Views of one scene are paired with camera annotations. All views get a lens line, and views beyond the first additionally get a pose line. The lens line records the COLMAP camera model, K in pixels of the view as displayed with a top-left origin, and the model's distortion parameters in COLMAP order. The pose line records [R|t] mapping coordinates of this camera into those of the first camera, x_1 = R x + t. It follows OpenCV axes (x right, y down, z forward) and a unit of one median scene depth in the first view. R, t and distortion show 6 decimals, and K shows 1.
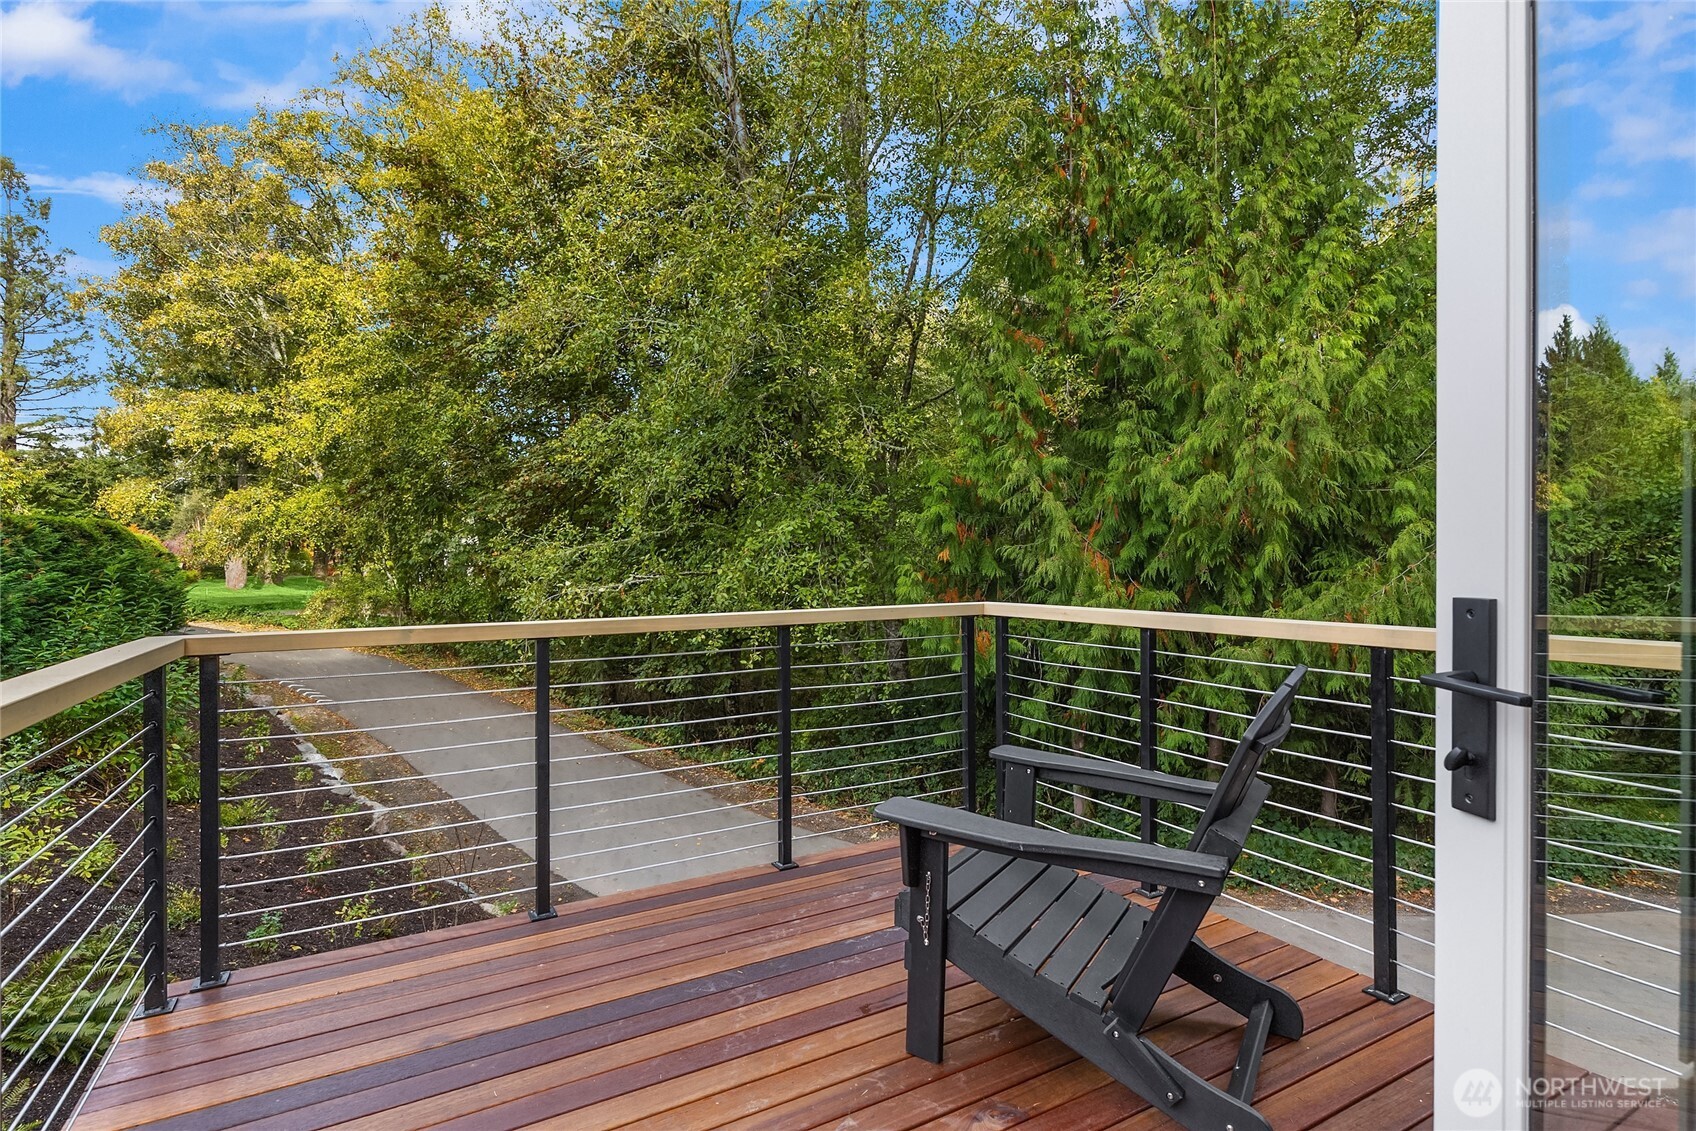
lens RADIAL K [[827.1, 0, 833.5], [0, 827.1, 557.1], [0, 0, 1]] dist [-0.004197, 0.001265]
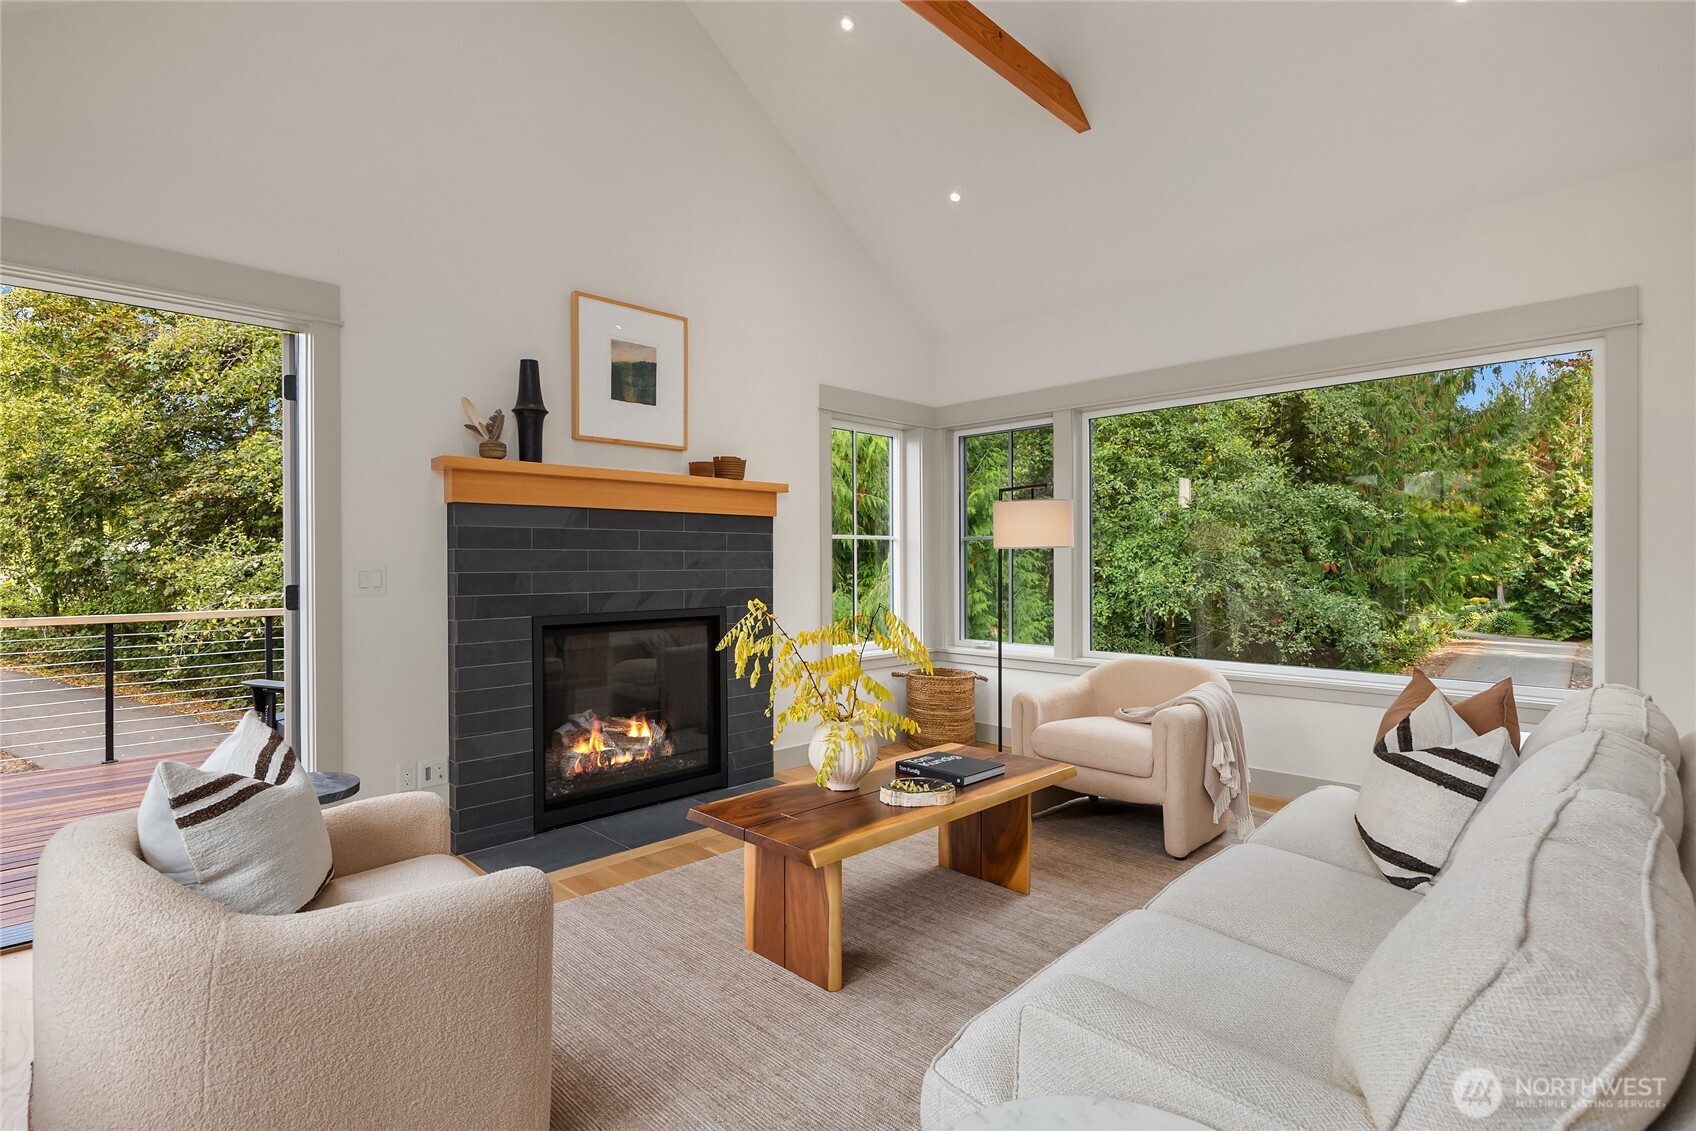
lens RADIAL K [[827.1, 0, 844.3], [0, 827.1, 567.5], [0, 0, 1]] dist [-0.004197, 0.001265]
pose [[0.960099, 0.000607, 0.279659, 0.108697], [-0.002780, 0.999969, 0.007374, -0.008166], [-0.279646, -0.007857, 0.960071, -0.194741]]
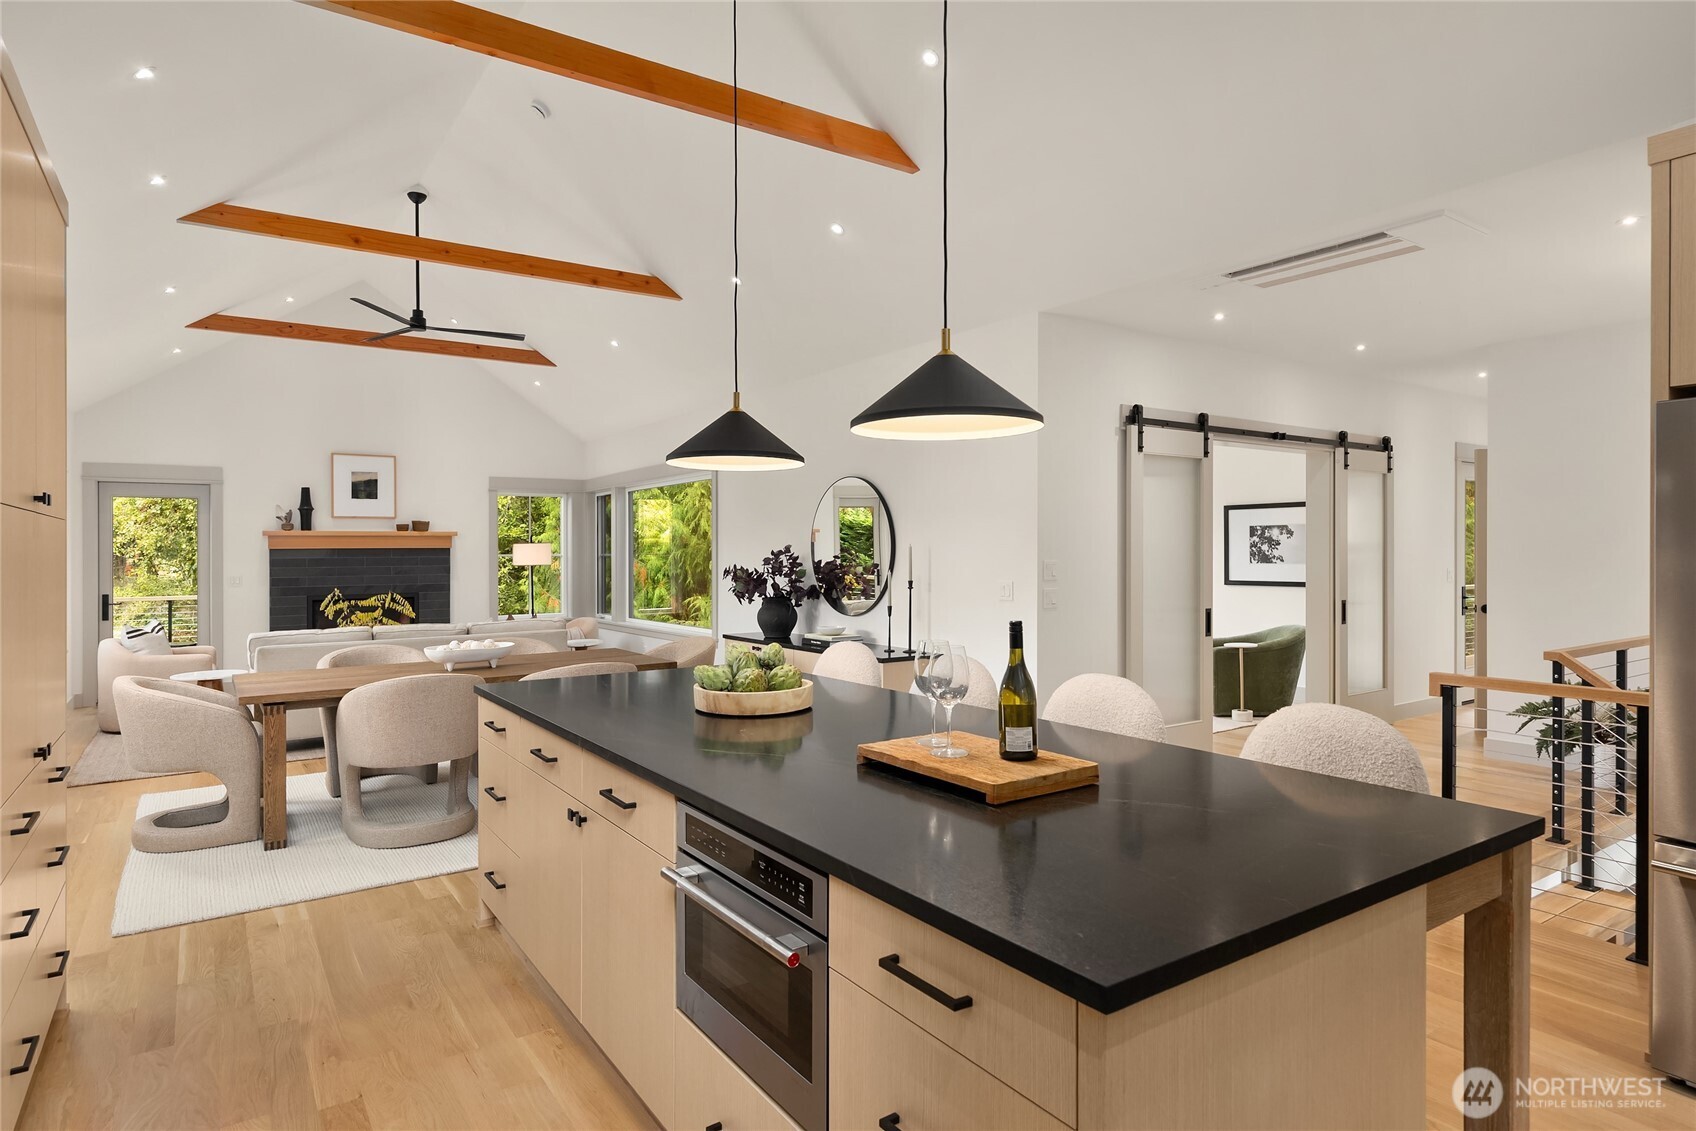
lens RADIAL K [[938.4, 0, 841.7], [0, 938.4, 550.6], [0, 0, 1]] dist [-0.004069, -0.000968]
pose [[0.994917, -0.000536, 0.100702, 0.932298], [0.000352, 0.999998, 0.001851, -0.055191], [-0.100702, -0.001806, 0.994915, -1.427307]]
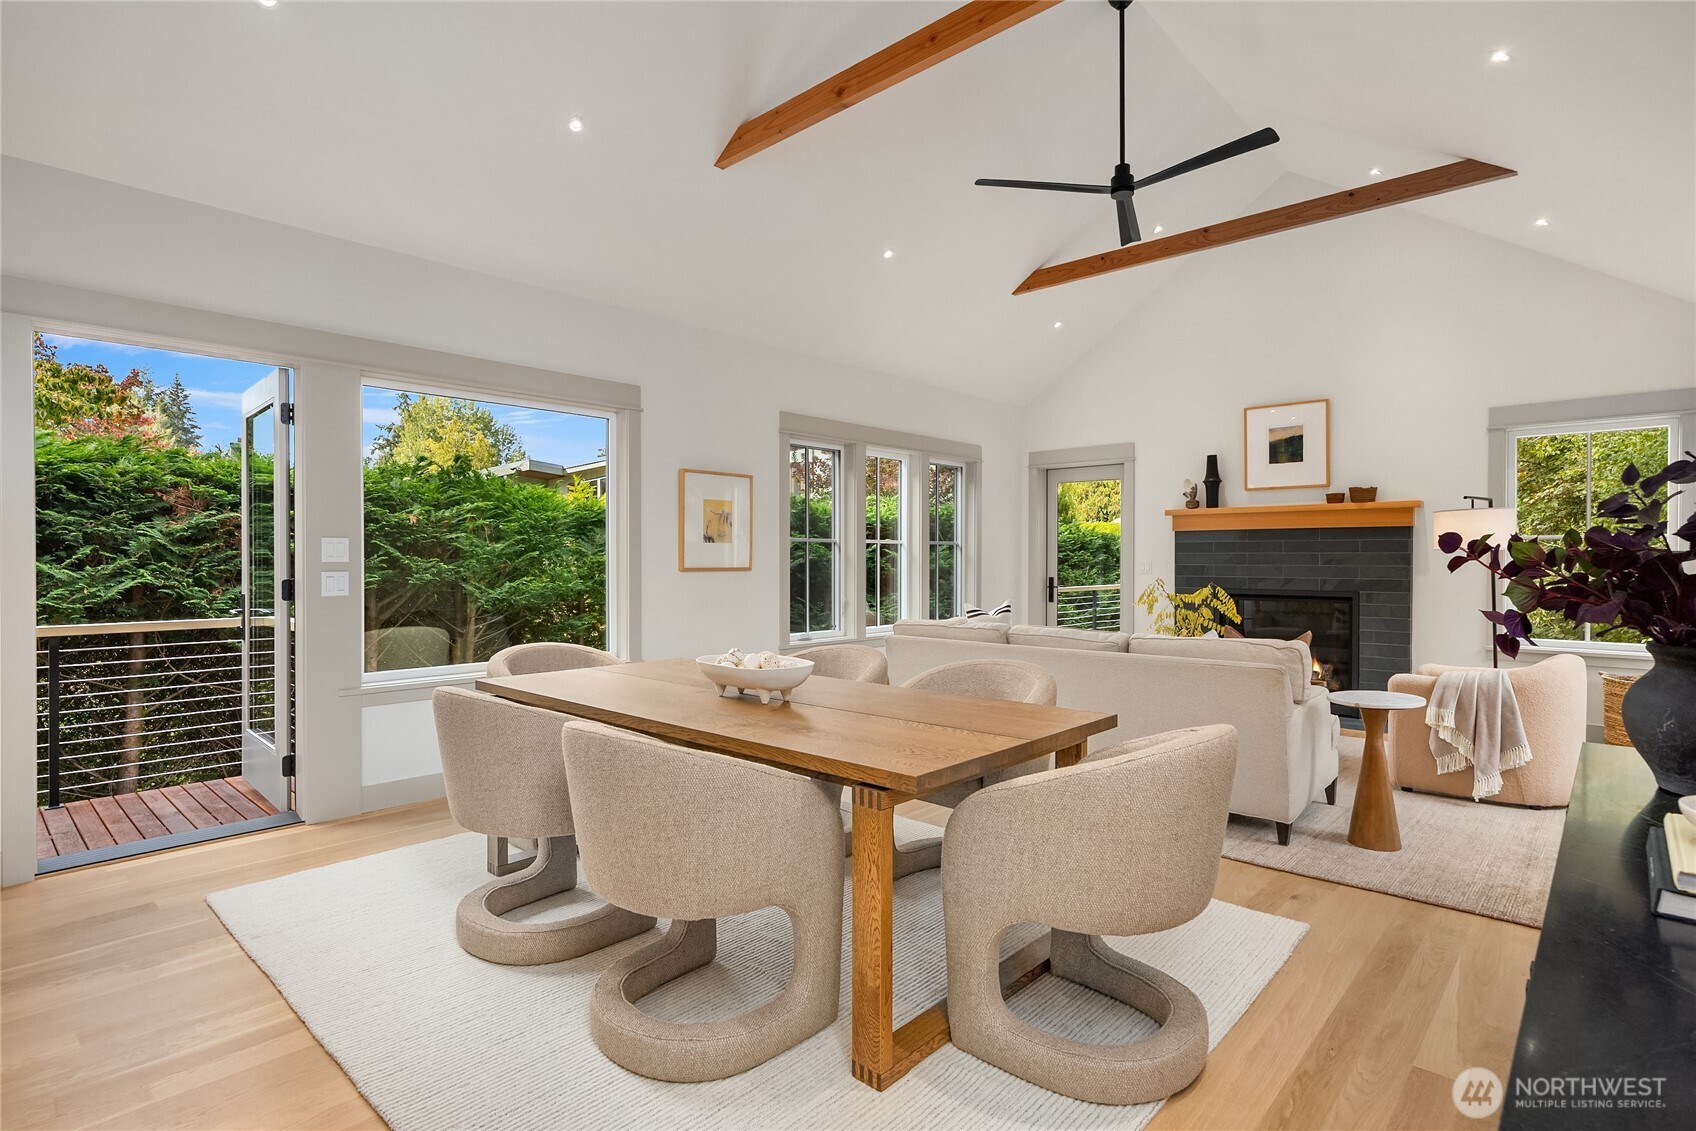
lens RADIAL K [[827.1, 0, 851.2], [0, 827.1, 565.7], [0, 0, 1]] dist [-0.004197, 0.001265]
pose [[0.295386, 0.016436, -0.955237, 1.178394], [-0.000551, 0.999855, 0.017033, -0.019932], [0.955378, -0.004505, 0.295352, -0.413276]]
